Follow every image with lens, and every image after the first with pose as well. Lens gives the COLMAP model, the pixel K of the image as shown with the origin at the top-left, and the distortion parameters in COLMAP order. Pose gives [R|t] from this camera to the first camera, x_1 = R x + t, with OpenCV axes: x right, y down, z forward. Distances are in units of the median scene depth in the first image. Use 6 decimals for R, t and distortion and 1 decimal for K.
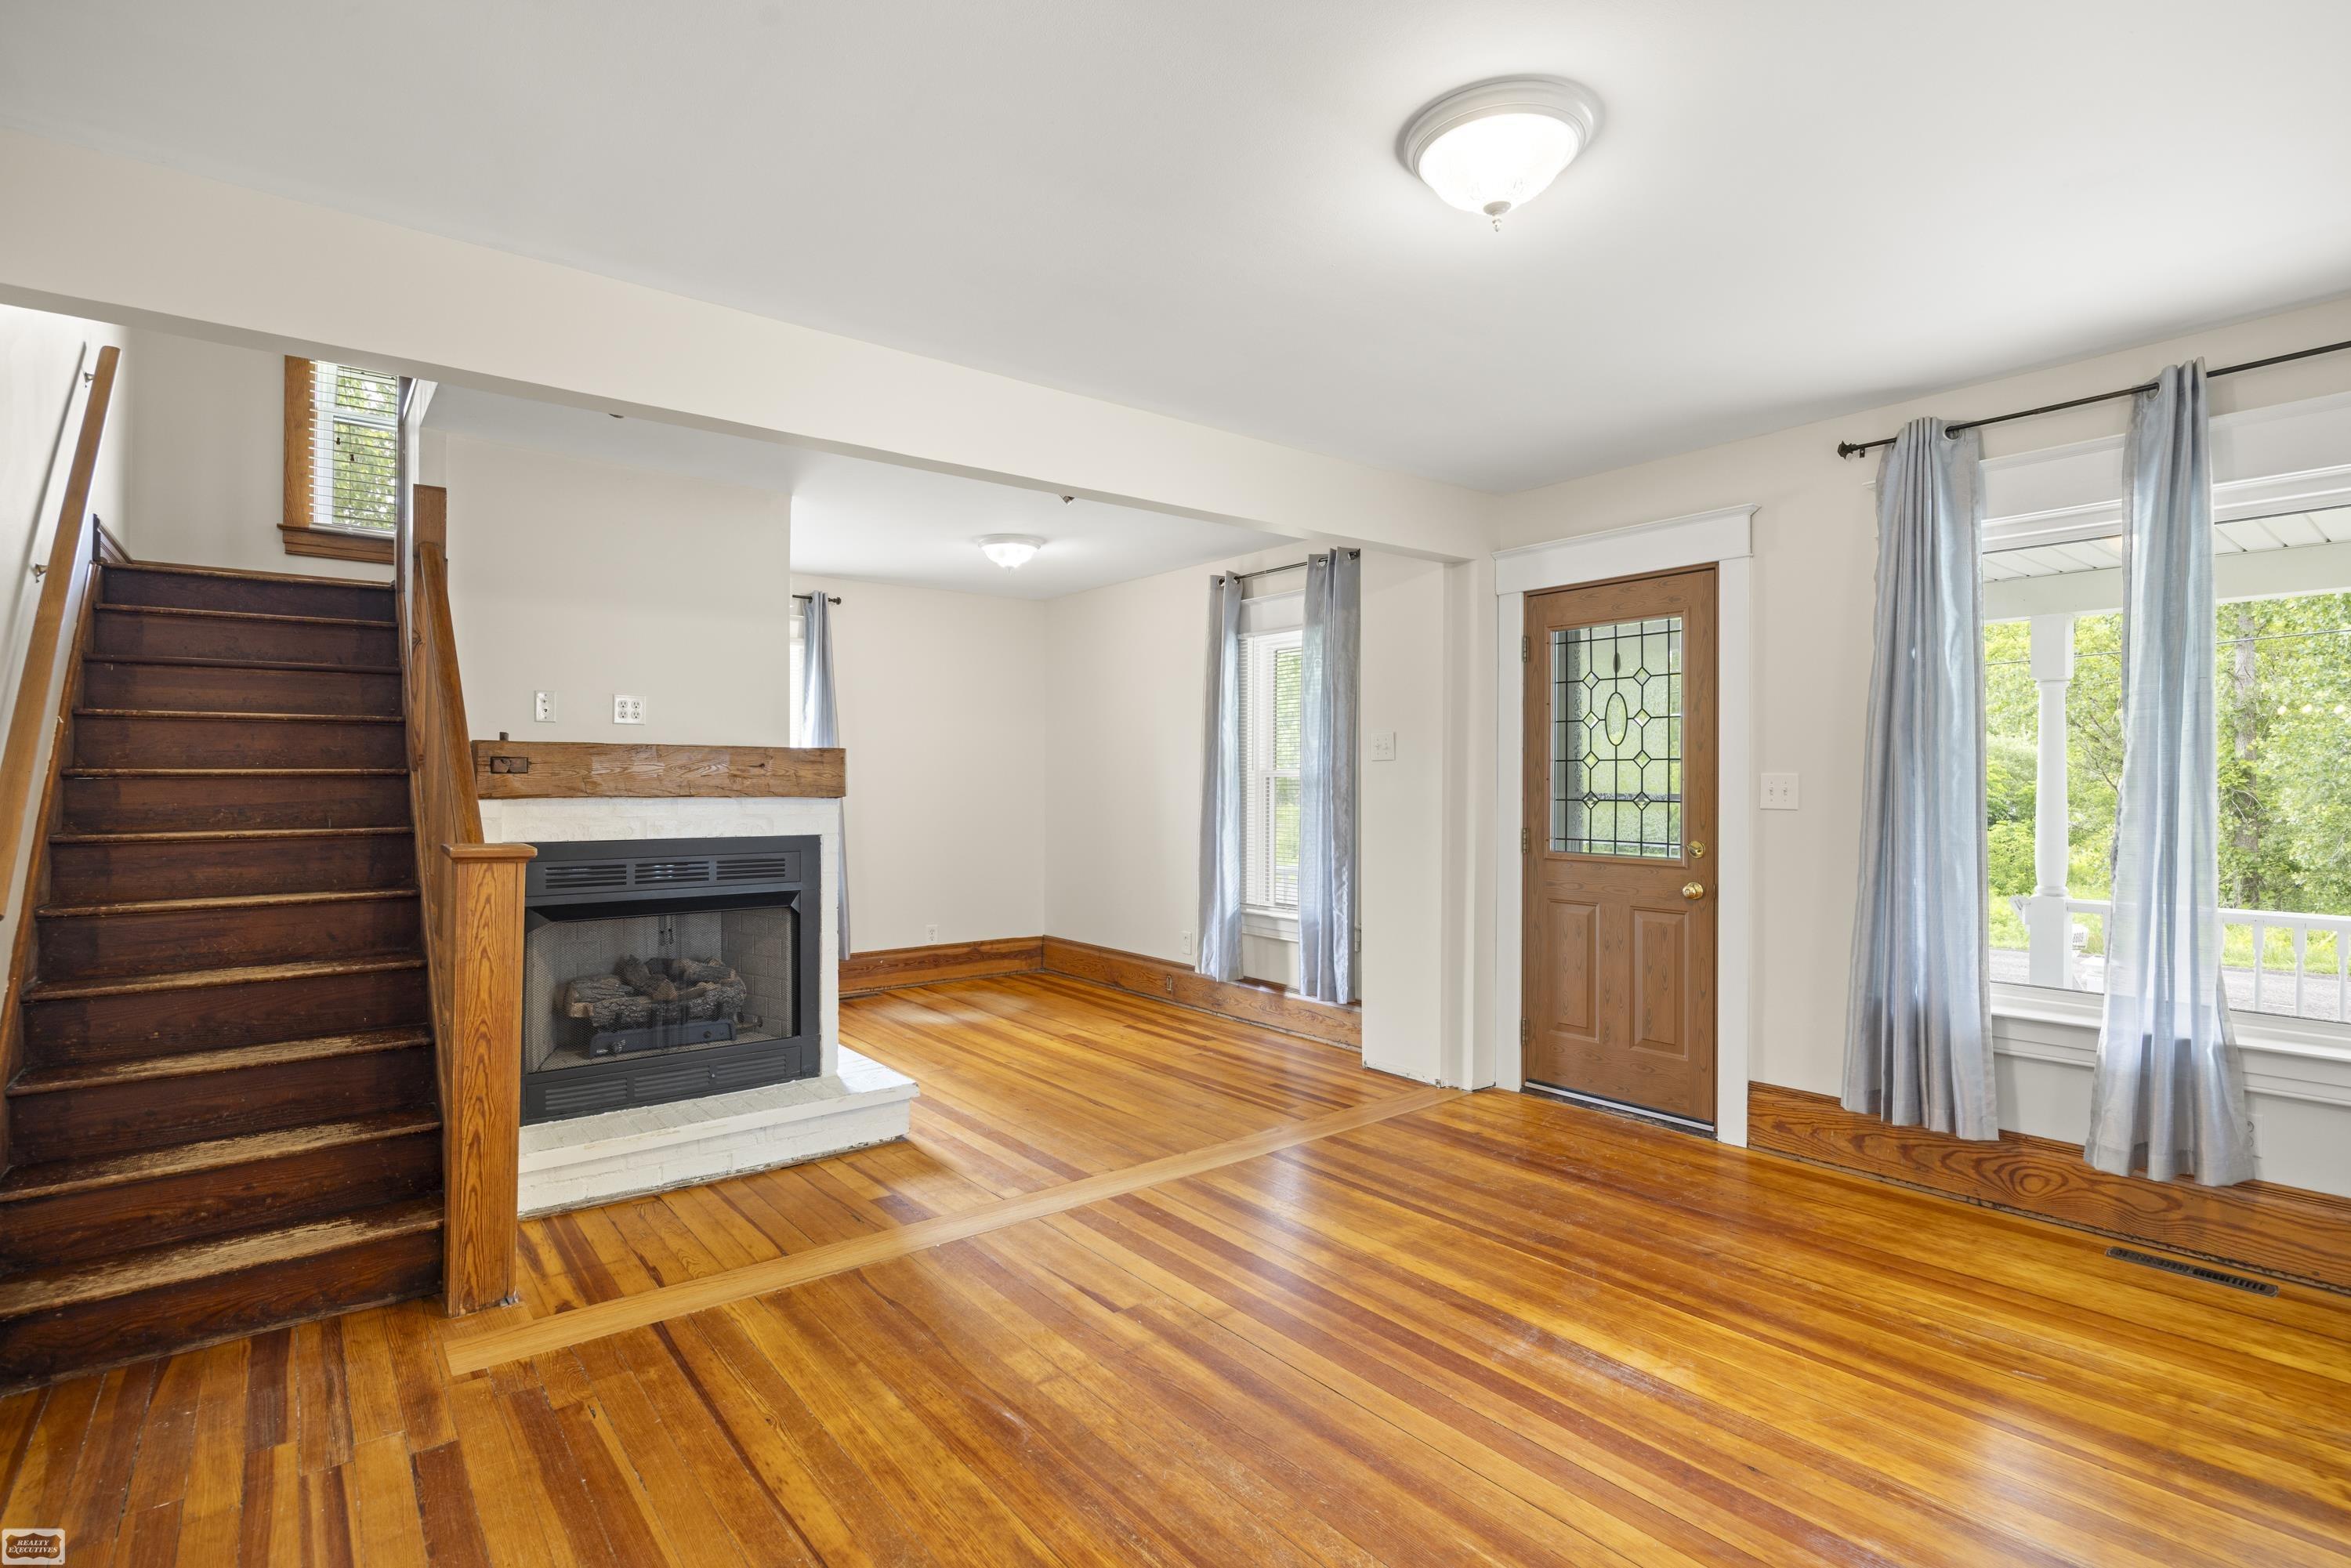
lens RADIAL K [[1141.9, 0, 1175.8], [0, 1141.9, 789.3], [0, 0, 1]] dist [-0.010746, -0.000043]
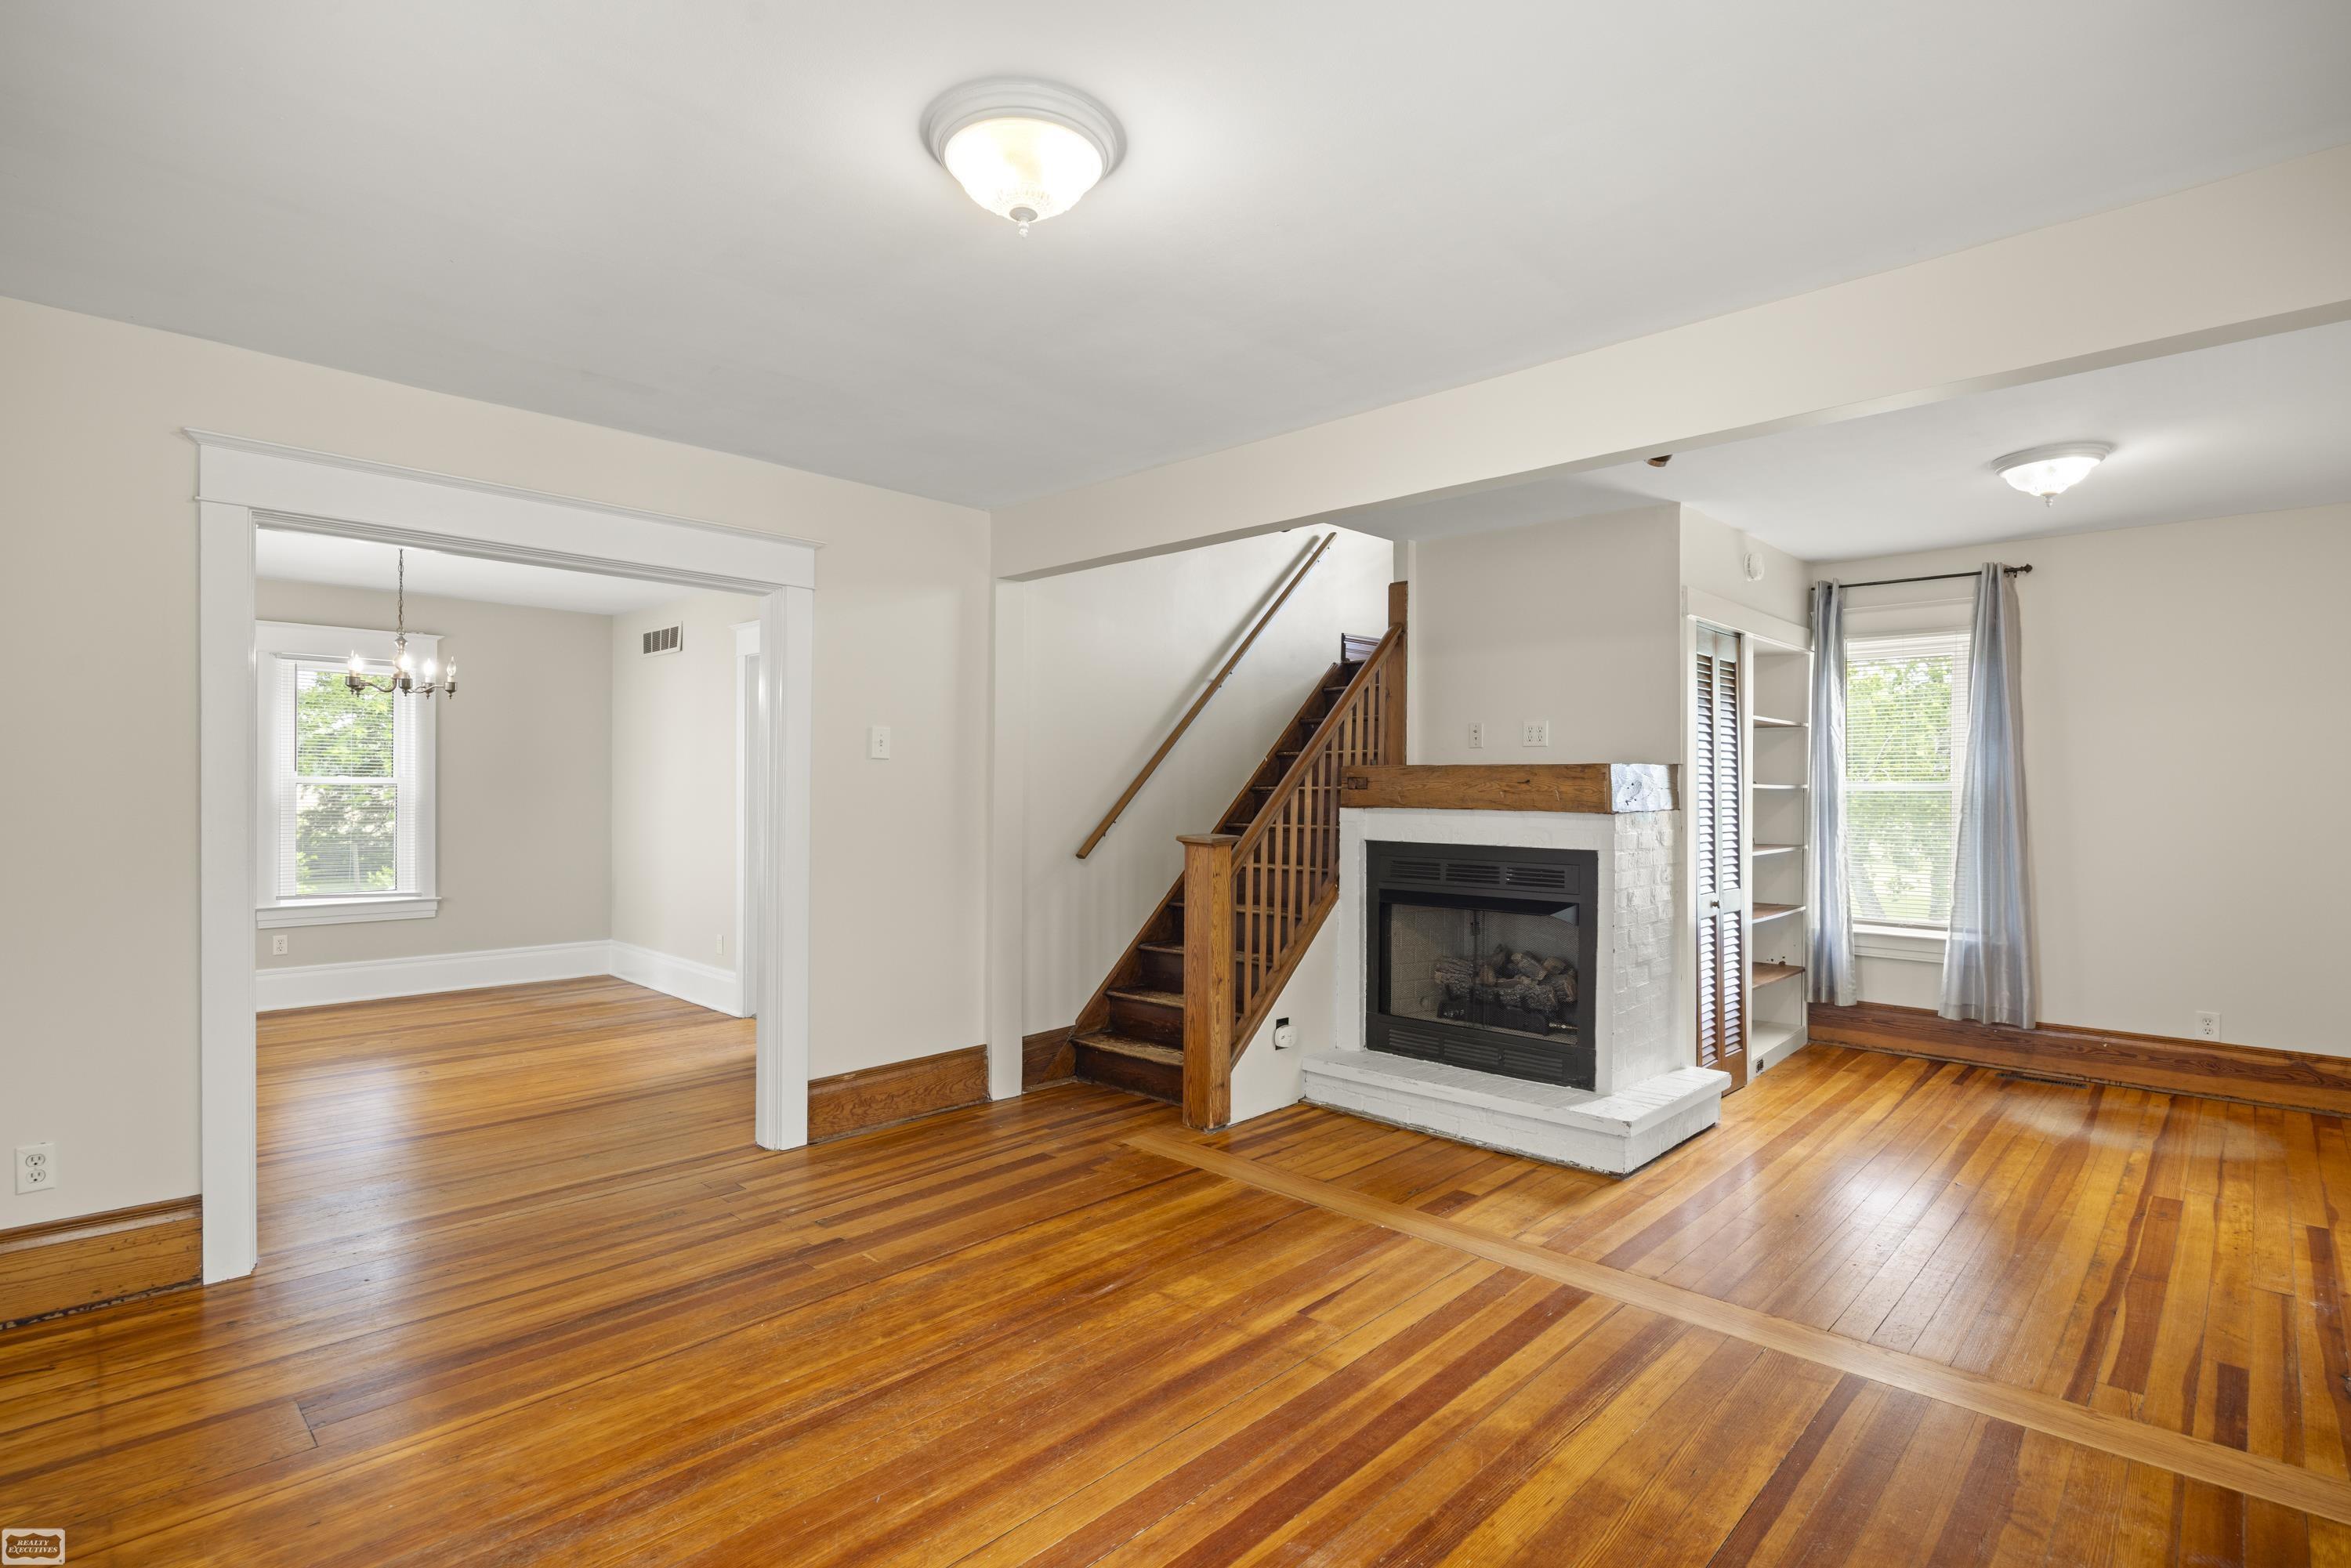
lens RADIAL K [[1141.9, 0, 1159.4], [0, 1141.9, 787.0], [0, 0, 1]] dist [-0.010746, -0.000043]
pose [[0.117077, -0.004190, -0.993114, 0.871163], [-0.012175, 0.999910, -0.005654, -0.007235], [0.993048, 0.012753, 0.117016, 0.683394]]
